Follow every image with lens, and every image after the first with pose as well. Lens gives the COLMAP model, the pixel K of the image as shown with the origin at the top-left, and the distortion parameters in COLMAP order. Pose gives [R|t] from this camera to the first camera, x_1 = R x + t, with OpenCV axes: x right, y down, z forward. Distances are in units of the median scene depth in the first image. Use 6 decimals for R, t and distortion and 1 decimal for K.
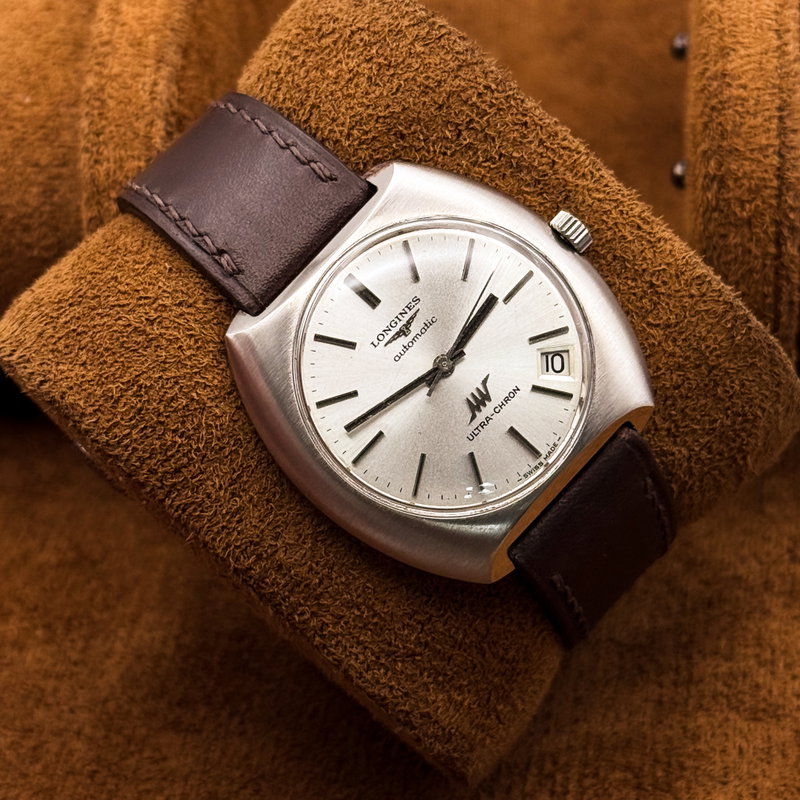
lens RADIAL K [[2417.9, 0, 386.7], [0, 2417.9, 399.3], [0, 0, 1]] dist [0.147288, -1.220605]
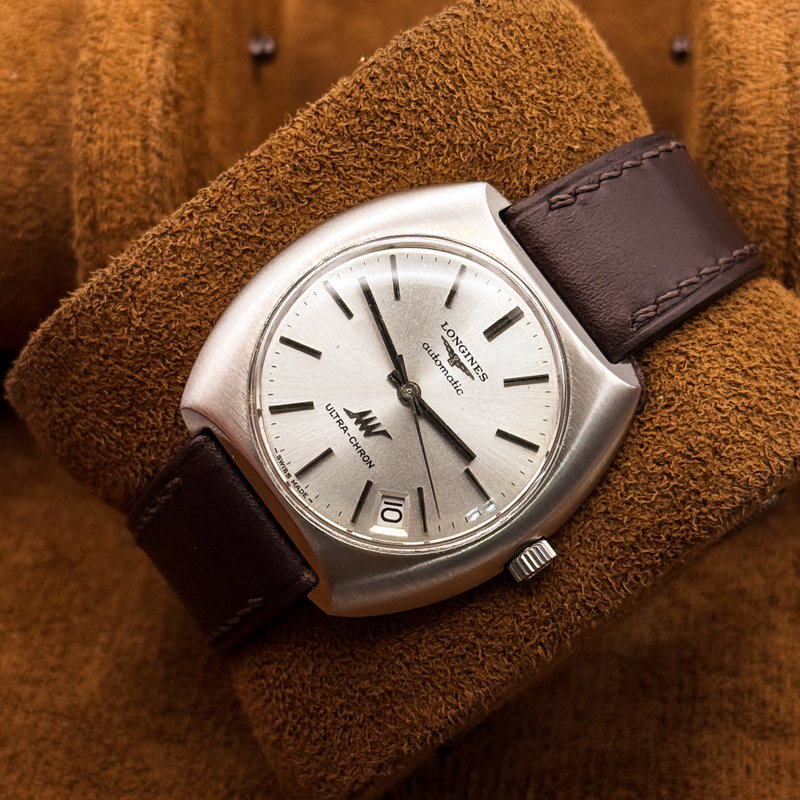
lens RADIAL K [[2417.9, 0, 386.7], [0, 2417.9, 399.3], [0, 0, 1]] dist [0.147288, -1.220605]
pose [[-0.185942, 0.970881, -0.151047, 0.167951], [-0.973946, -0.161809, 0.158894, -0.153631], [0.129826, 0.176657, 0.975673, 0.078648]]
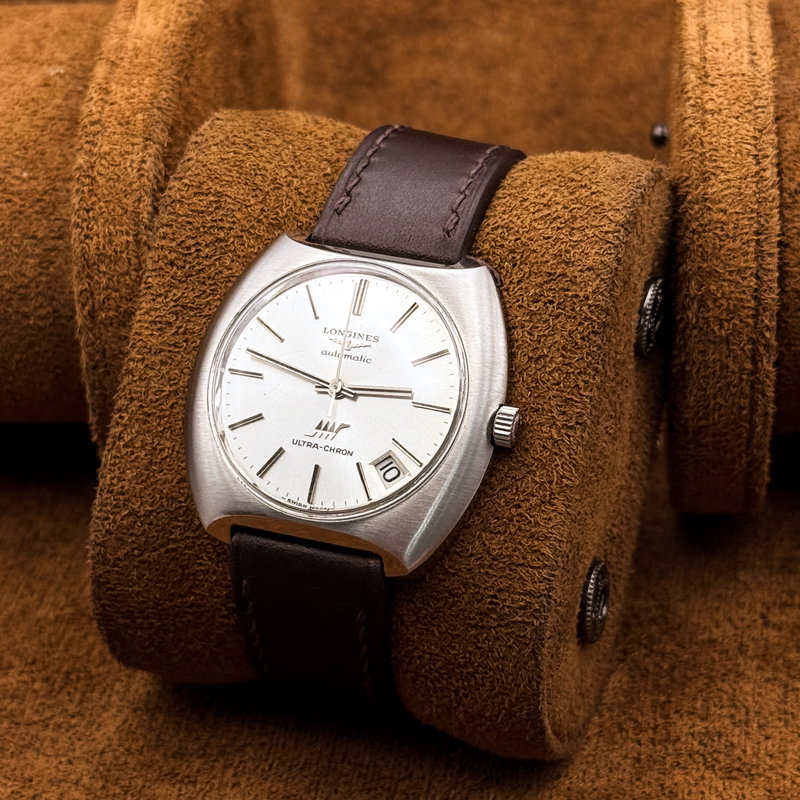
lens RADIAL K [[2417.9, 0, 386.7], [0, 2417.9, 399.3], [0, 0, 1]] dist [0.147288, -1.220605]
pose [[0.456432, 0.797157, -0.395234, 0.479104], [-0.818040, 0.550688, 0.165991, -0.215236], [0.349971, 0.247554, 0.903458, -0.012549]]
